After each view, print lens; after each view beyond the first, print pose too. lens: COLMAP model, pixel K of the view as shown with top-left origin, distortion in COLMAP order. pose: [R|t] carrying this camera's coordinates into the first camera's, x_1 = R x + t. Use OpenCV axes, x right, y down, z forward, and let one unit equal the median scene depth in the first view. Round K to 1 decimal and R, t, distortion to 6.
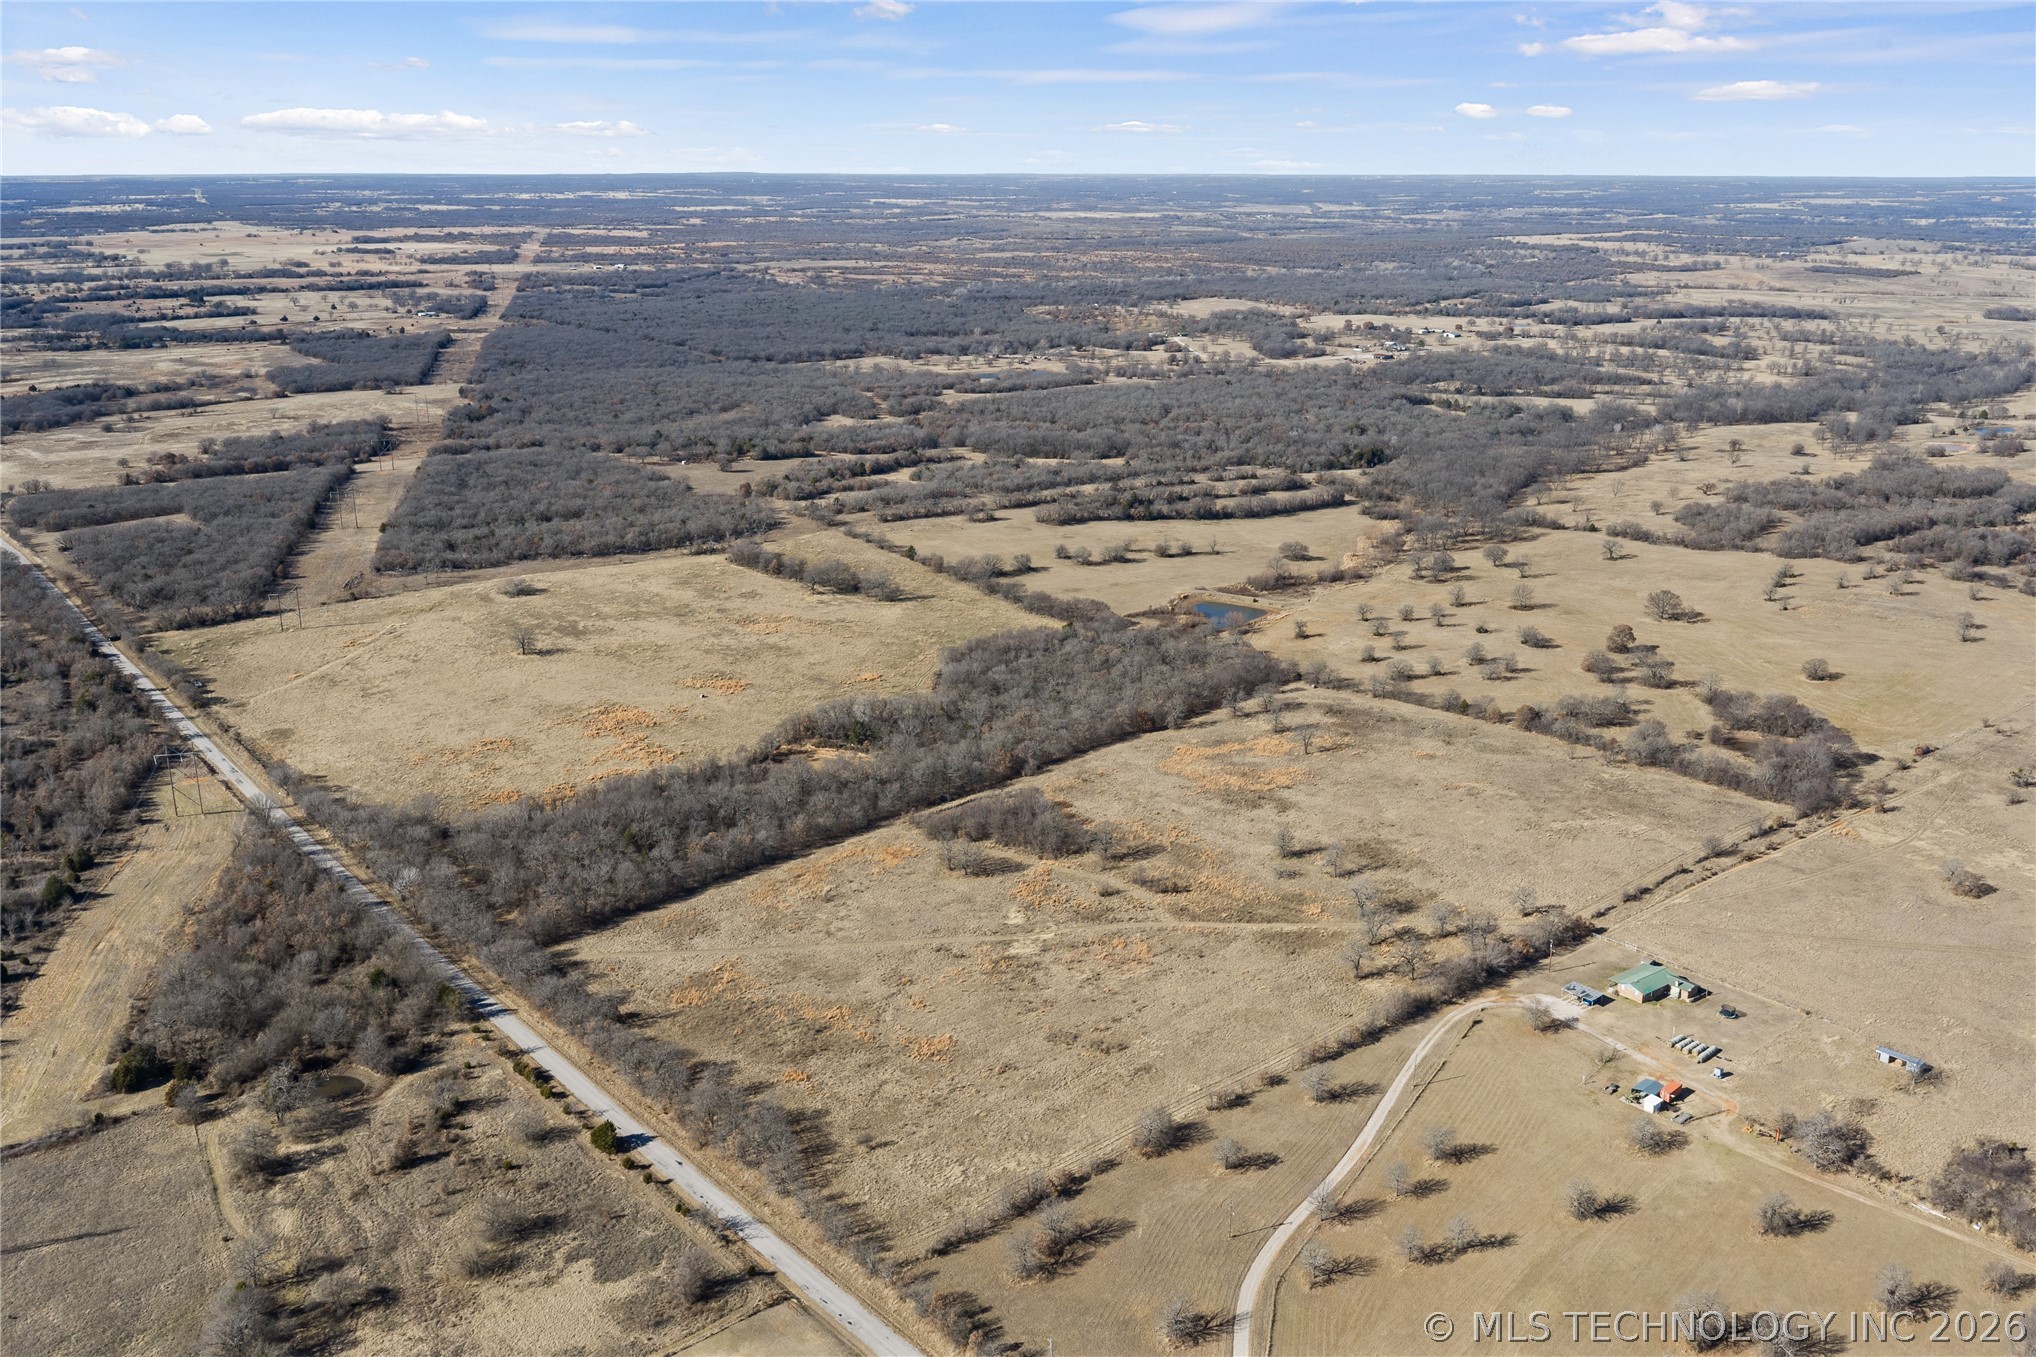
lens RADIAL K [[1675.6, 0, 1009.6], [0, 1675.6, 676.4], [0, 0, 1]] dist [0.013362, -0.002668]
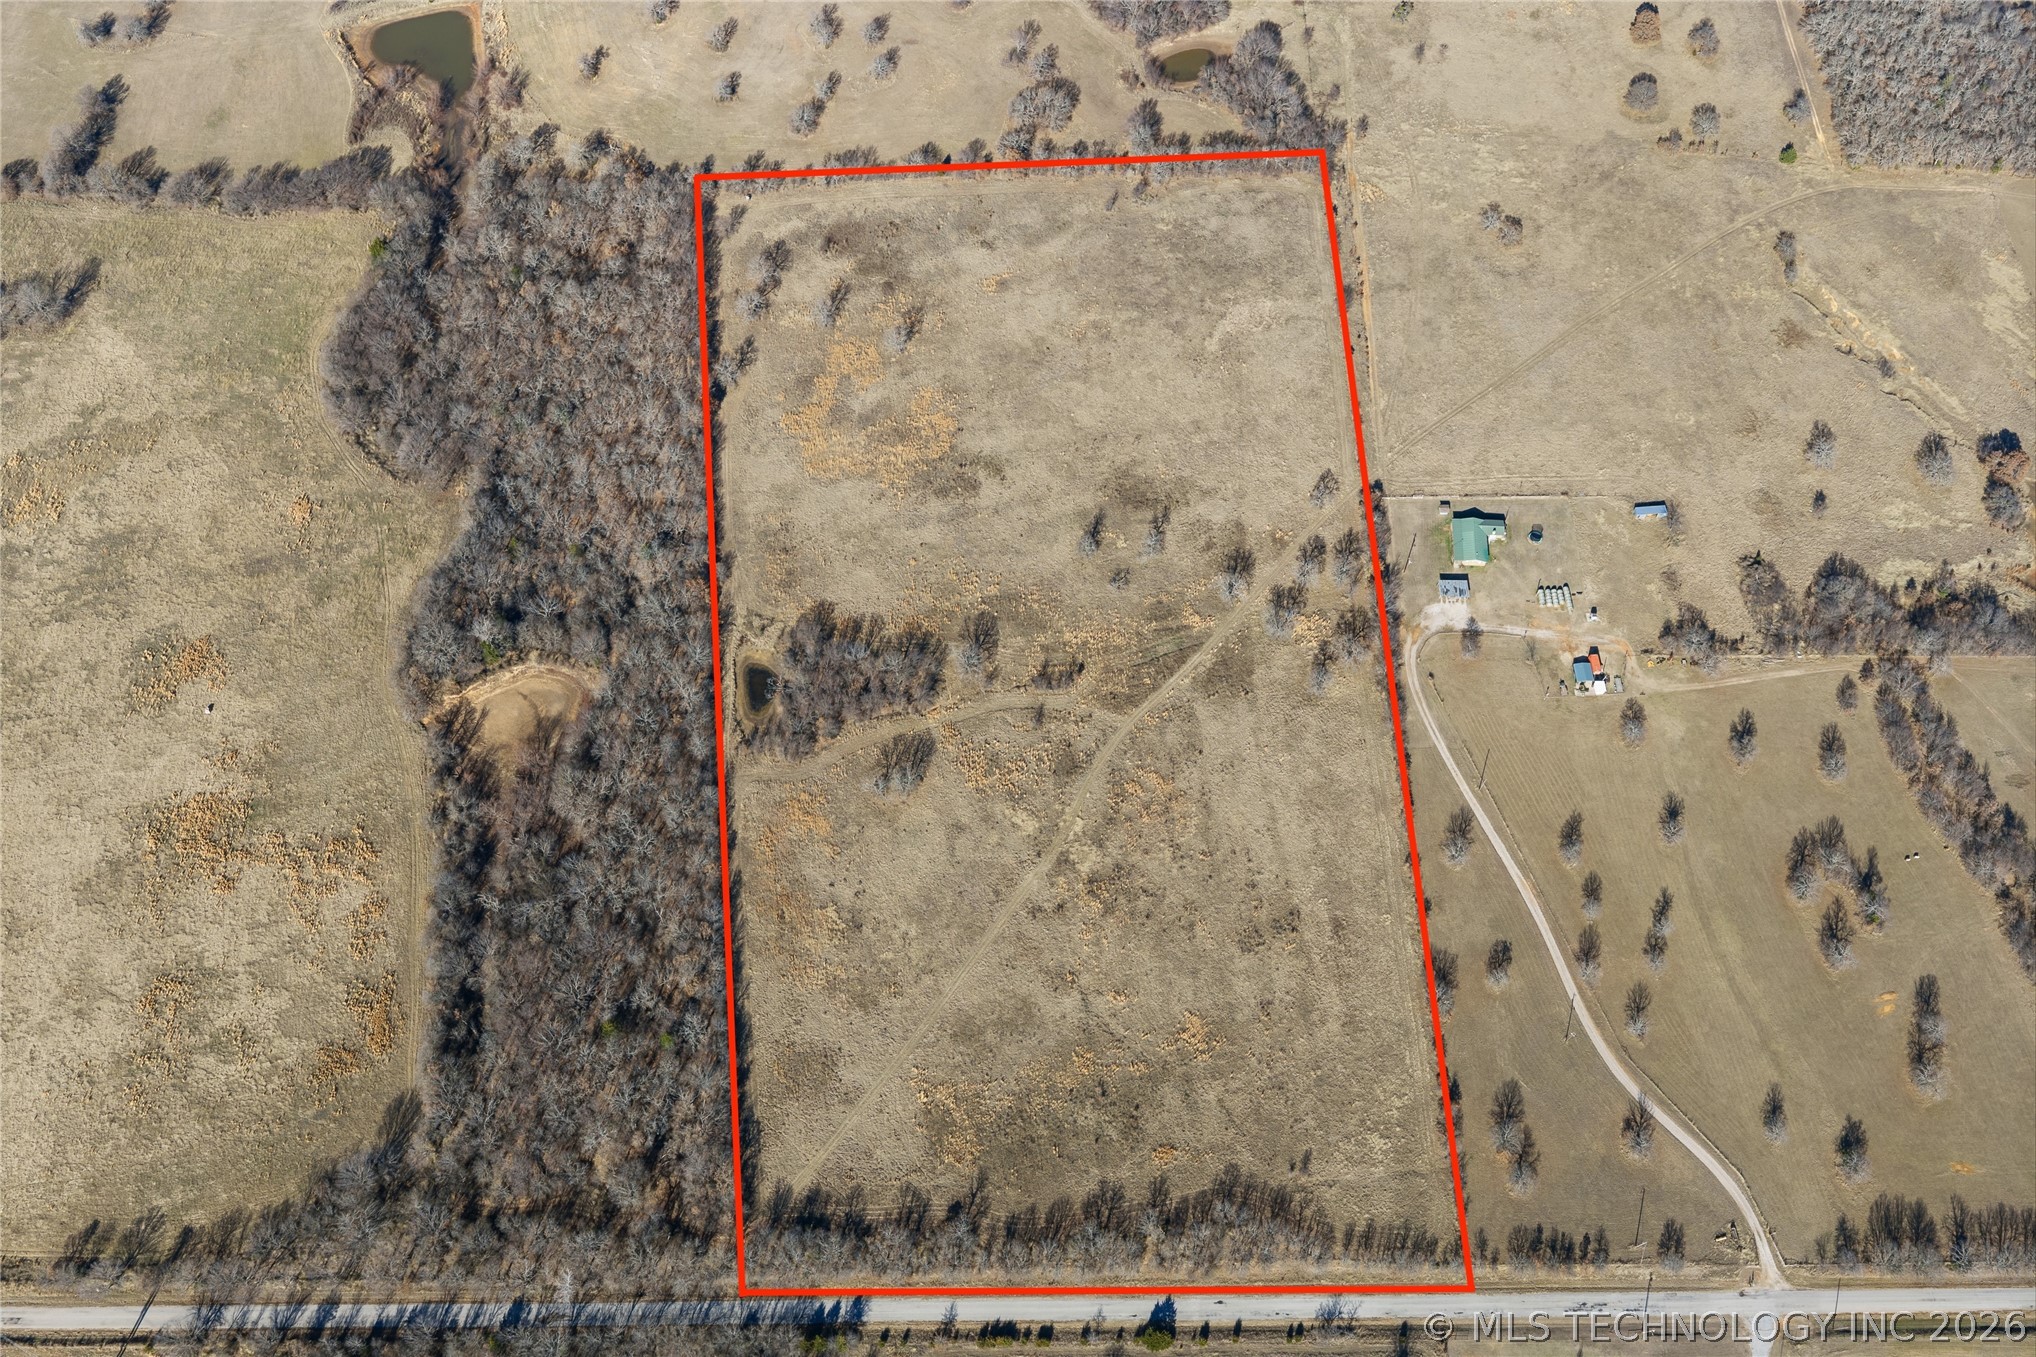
lens RADIAL K [[1675.6, 0, 1009.6], [0, 1675.6, 676.4], [0, 0, 1]] dist [0.013362, -0.002668]
pose [[0.628143, -0.703655, 0.332124, -0.282142], [0.235723, 0.578871, 0.780604, -0.715606], [-0.741533, -0.412041, 0.529482, 0.491519]]
